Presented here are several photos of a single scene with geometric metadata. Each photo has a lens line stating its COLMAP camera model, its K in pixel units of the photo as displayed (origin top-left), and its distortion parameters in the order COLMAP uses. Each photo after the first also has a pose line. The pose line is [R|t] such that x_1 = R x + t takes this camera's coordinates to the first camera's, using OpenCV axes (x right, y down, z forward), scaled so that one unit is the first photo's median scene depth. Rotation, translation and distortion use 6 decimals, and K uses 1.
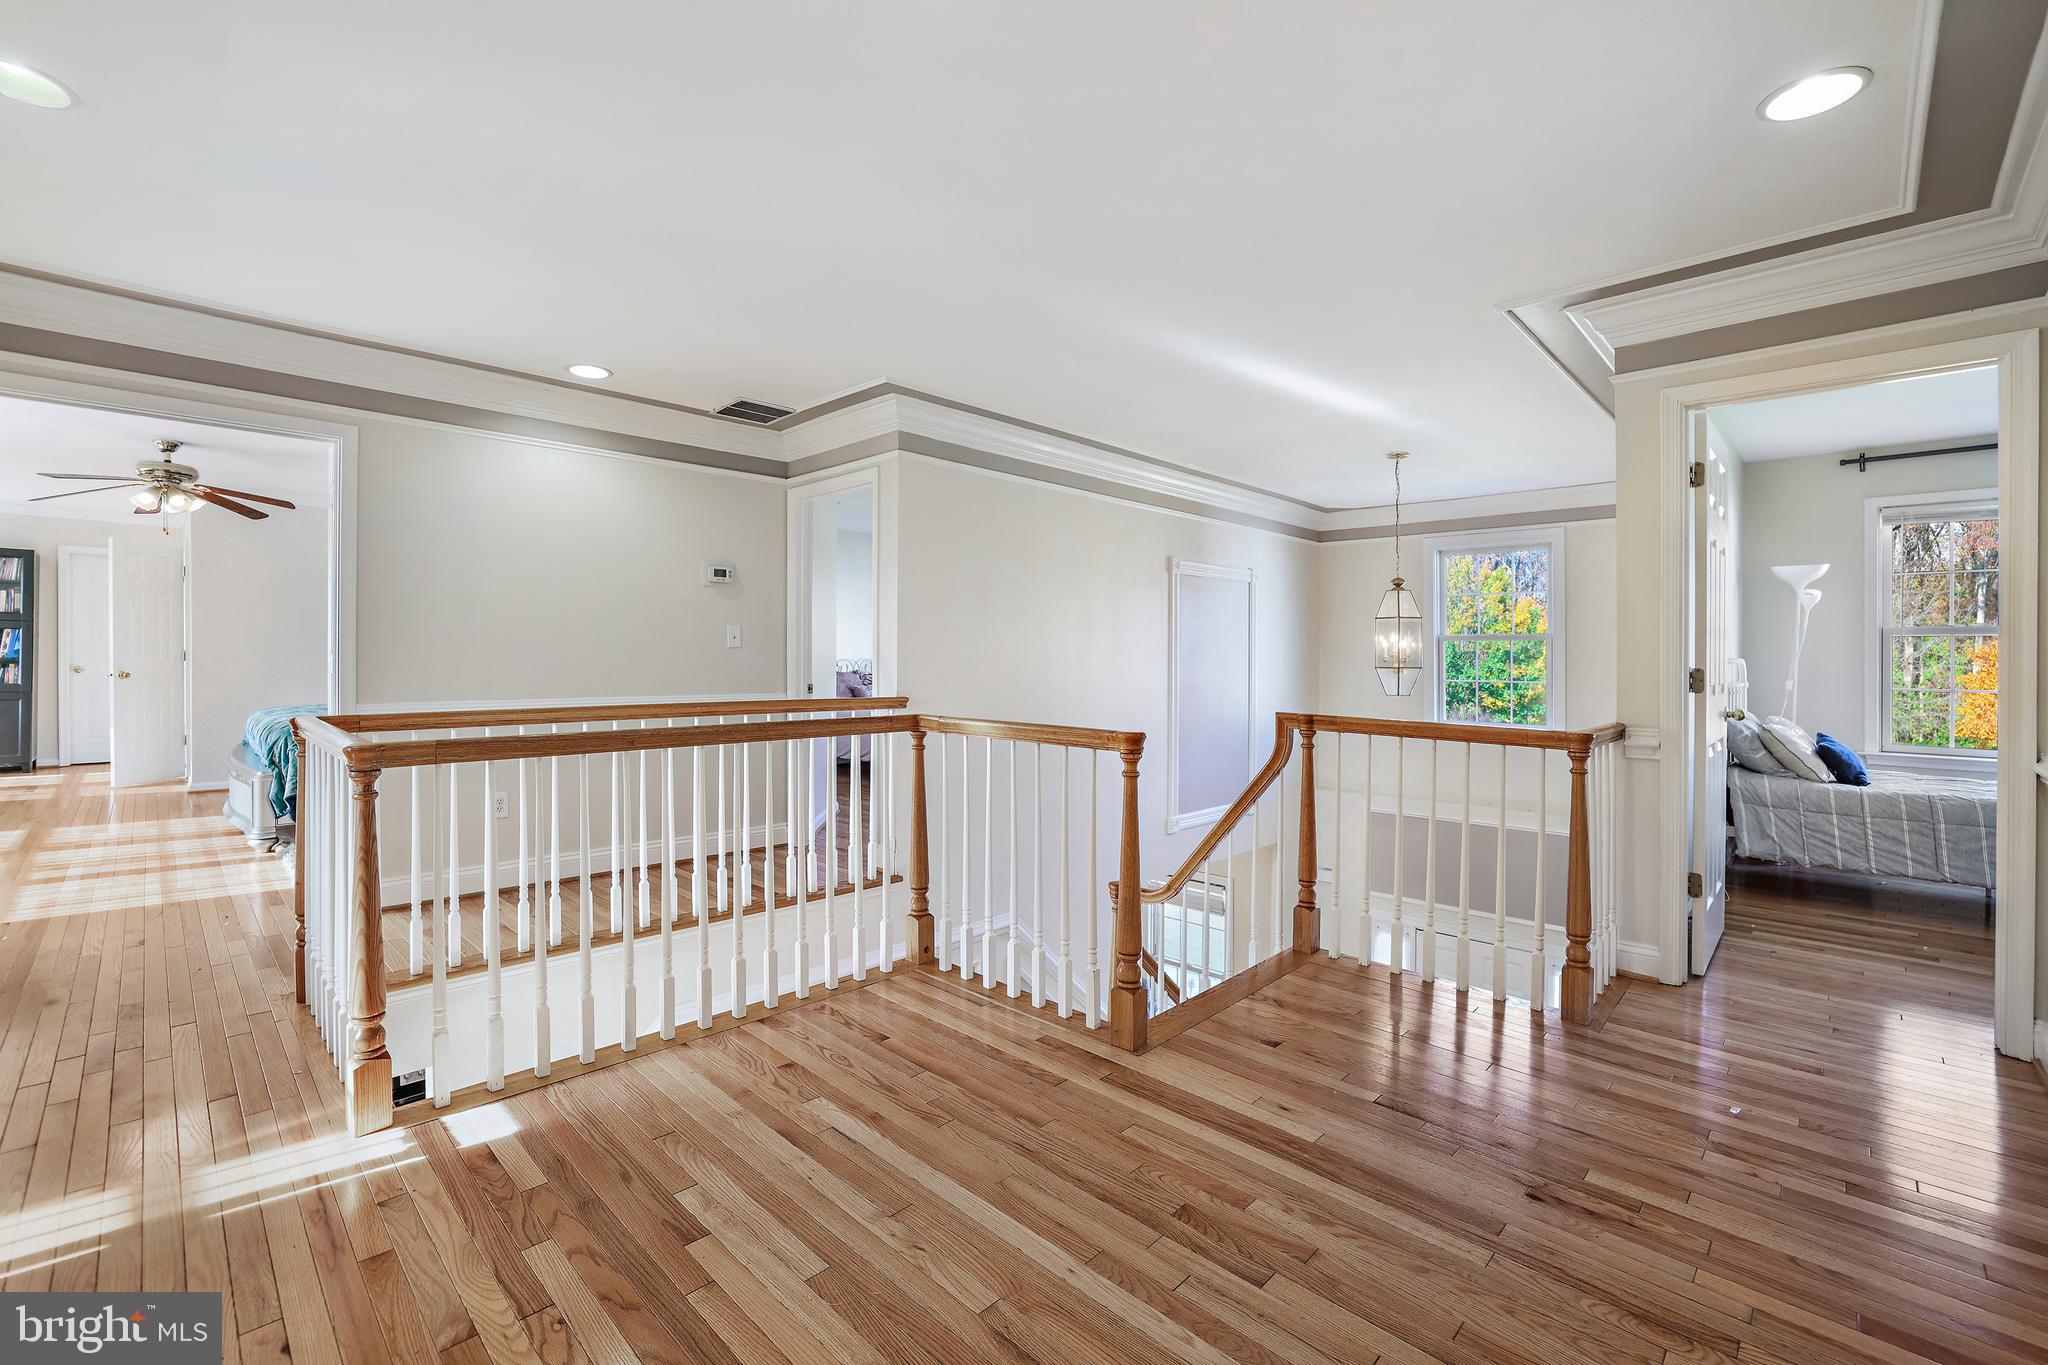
lens RADIAL K [[866.4, 0, 1027.5], [0, 866.4, 667.5], [0, 0, 1]] dist [-0.043918, 0.015264]
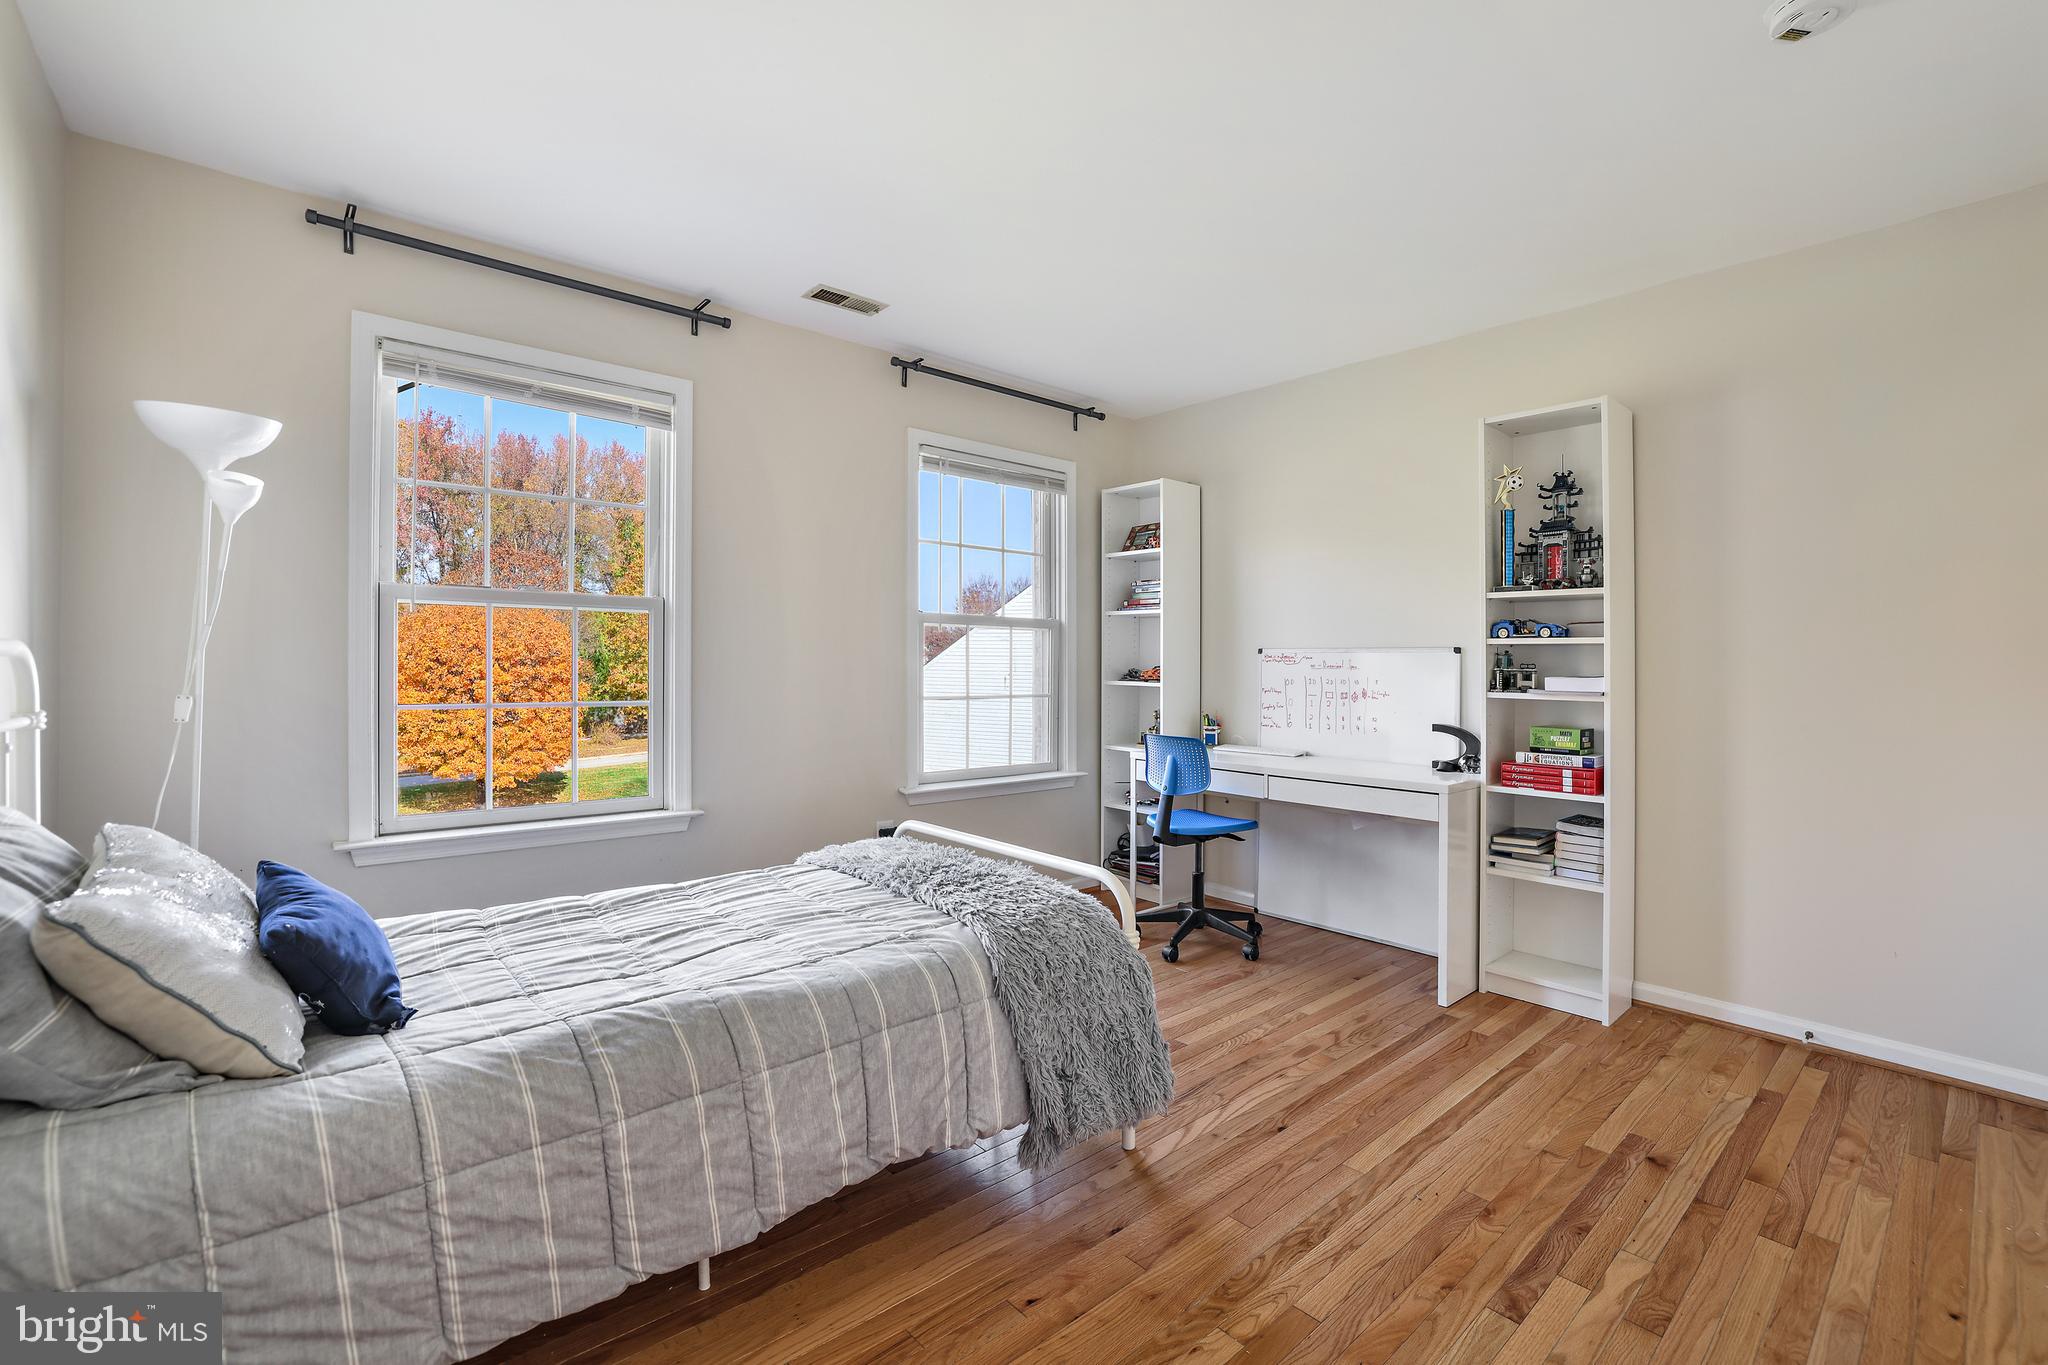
lens RADIAL K [[895.6, 0, 1030.4], [0, 895.6, 664.0], [0, 0, 1]] dist [-0.004610, 0.000247]
pose [[0.091881, -0.003128, 0.995765, 0.626028], [-0.002332, 0.999992, 0.003356, -0.003743], [-0.995767, -0.002630, 0.091873, 0.677808]]
